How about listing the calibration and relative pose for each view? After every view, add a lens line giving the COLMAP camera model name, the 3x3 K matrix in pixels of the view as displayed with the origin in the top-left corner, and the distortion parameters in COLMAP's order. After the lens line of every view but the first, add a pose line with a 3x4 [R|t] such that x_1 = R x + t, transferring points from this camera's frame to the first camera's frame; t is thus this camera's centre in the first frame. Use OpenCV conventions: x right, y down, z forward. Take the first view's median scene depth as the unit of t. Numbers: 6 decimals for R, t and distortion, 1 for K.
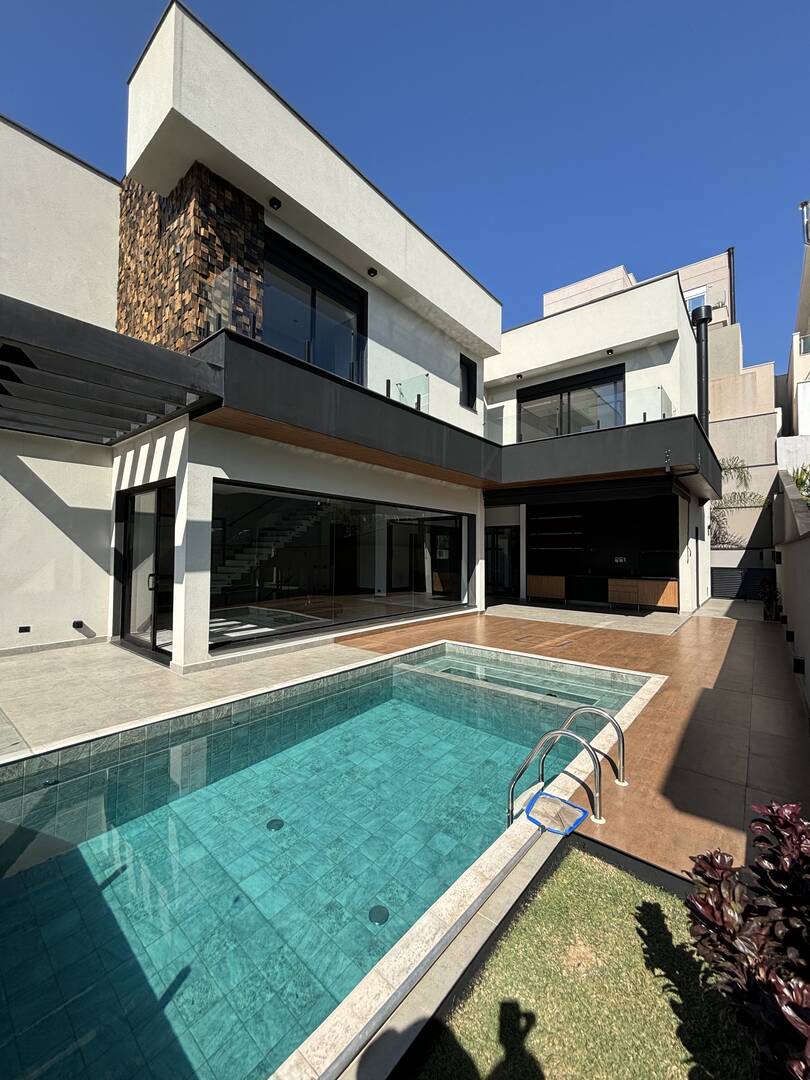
lens RADIAL K [[434.4, 0, 405.7], [0, 434.4, 538.6], [0, 0, 1]] dist [-0.000393, 0.000425]
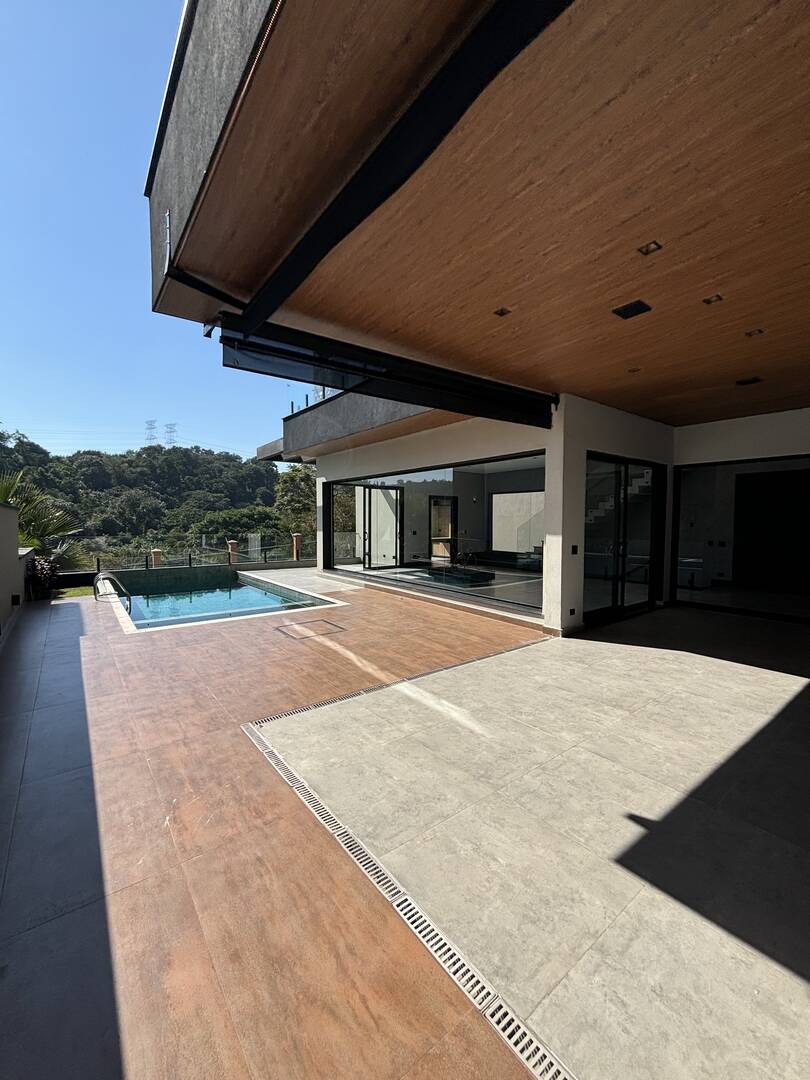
lens RADIAL K [[438.0, 0, 403.7], [0, 438.0, 542.1], [0, 0, 1]] dist [-0.001766, -0.000114]
pose [[-0.225361, 0.040992, -0.973413, 0.663104], [0.025807, 0.999015, 0.036095, 0.031371], [0.973933, -0.016986, -0.226197, 0.848918]]
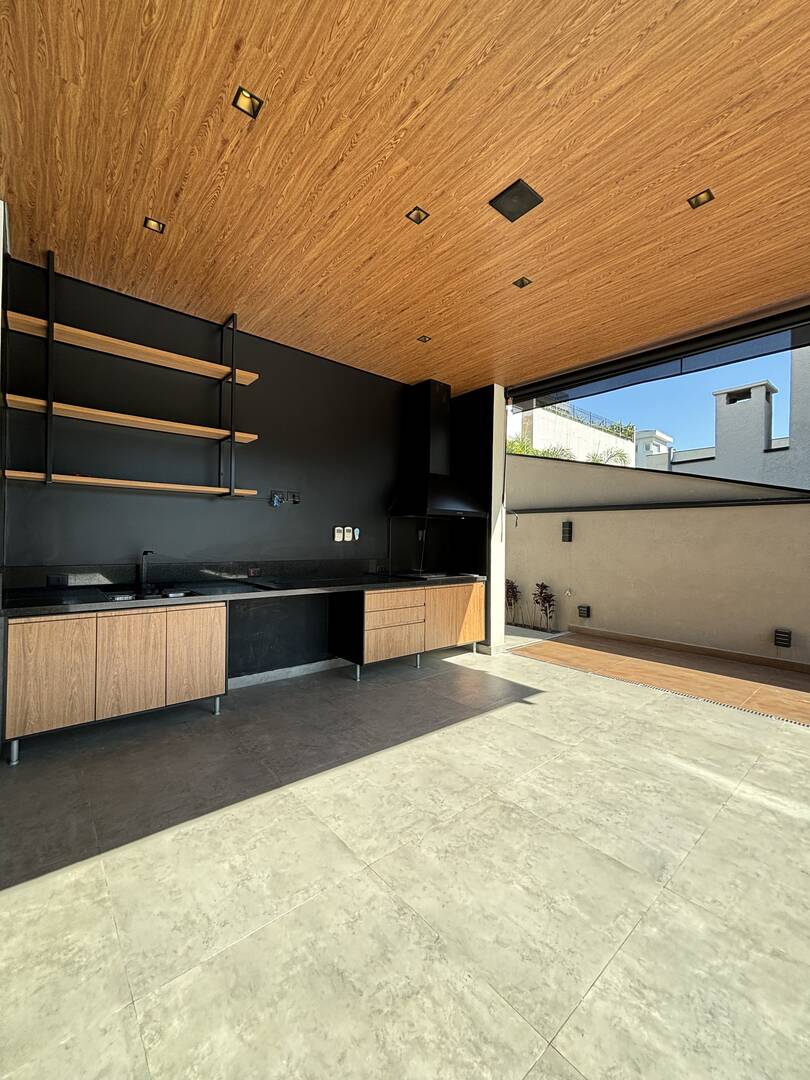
lens RADIAL K [[440.3, 0, 403.8], [0, 440.3, 539.0], [0, 0, 1]] dist [0.001170, 0.000463]
pose [[0.173260, -0.002263, 0.984874, 0.150849], [-0.041723, 0.999083, 0.009635, 0.048571], [-0.983992, -0.042762, 0.173006, 0.939287]]
